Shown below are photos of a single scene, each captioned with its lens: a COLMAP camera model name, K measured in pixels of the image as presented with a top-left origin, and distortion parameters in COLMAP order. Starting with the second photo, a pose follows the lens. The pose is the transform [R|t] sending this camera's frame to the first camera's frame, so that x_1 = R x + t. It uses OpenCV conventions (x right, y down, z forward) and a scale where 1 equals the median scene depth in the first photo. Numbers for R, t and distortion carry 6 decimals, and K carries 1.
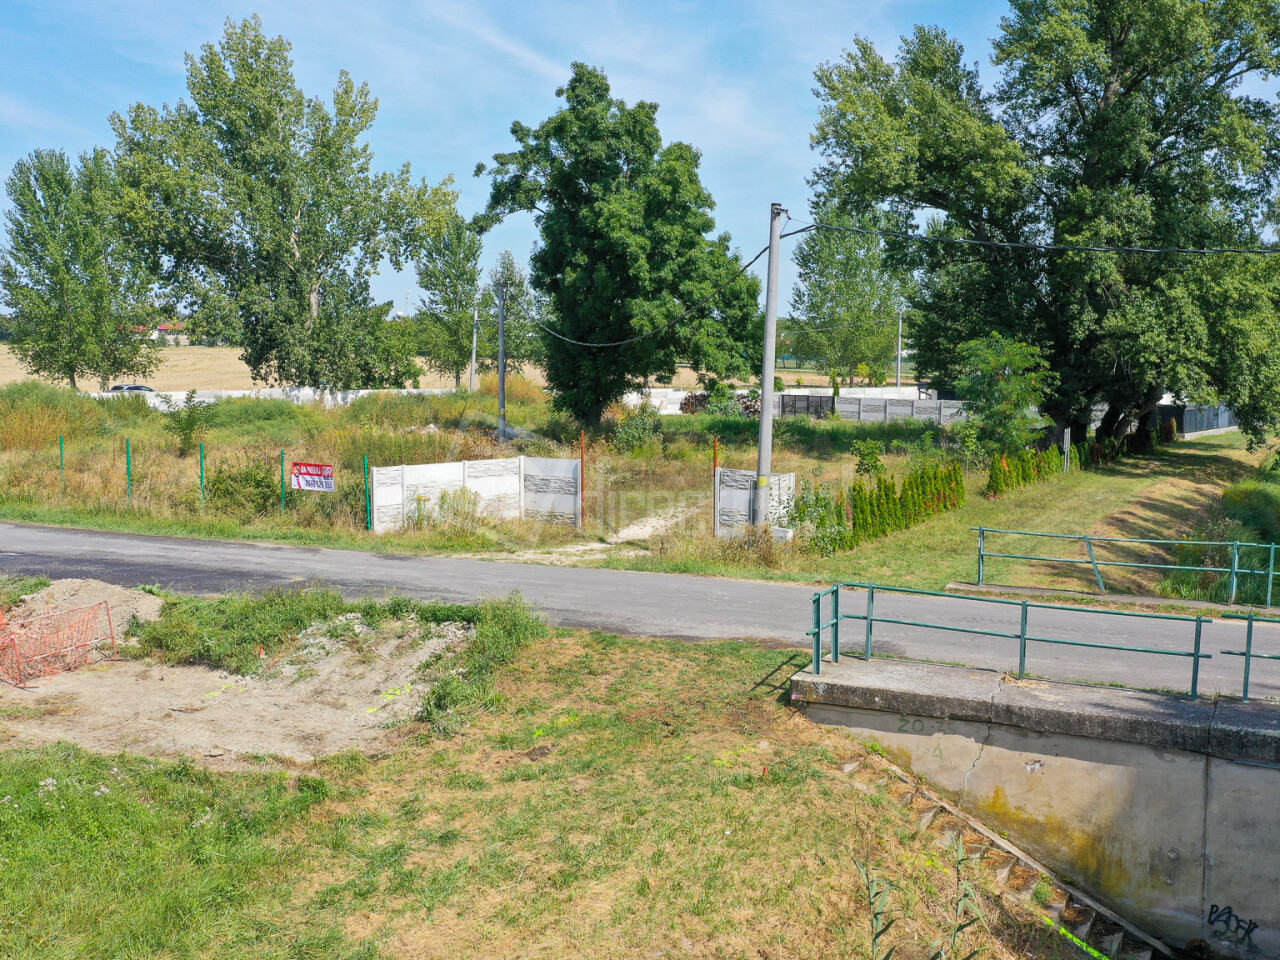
lens RADIAL K [[1383.8, 0, 635.9], [0, 1383.8, 482.1], [0, 0, 1]] dist [0.069658, 0.000000]
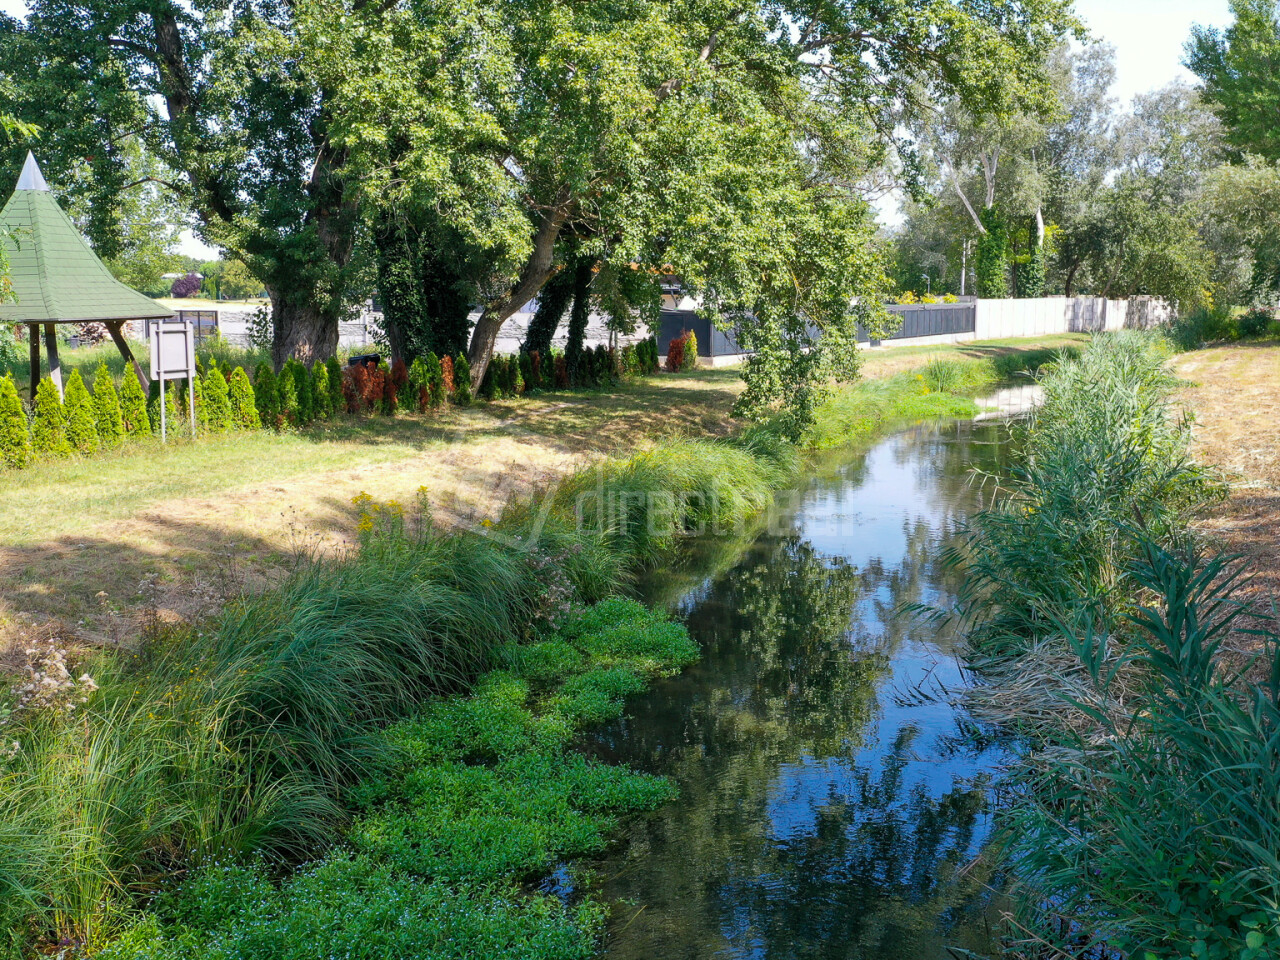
lens RADIAL K [[1383.8, 0, 642.0], [0, 1383.8, 479.5], [0, 0, 1]] dist [0.069658, 0.000000]
pose [[0.972233, -0.060856, 0.225962, 0.338666], [0.053601, 0.997835, 0.038112, -0.006134], [-0.227792, -0.024942, 0.973390, 0.596281]]
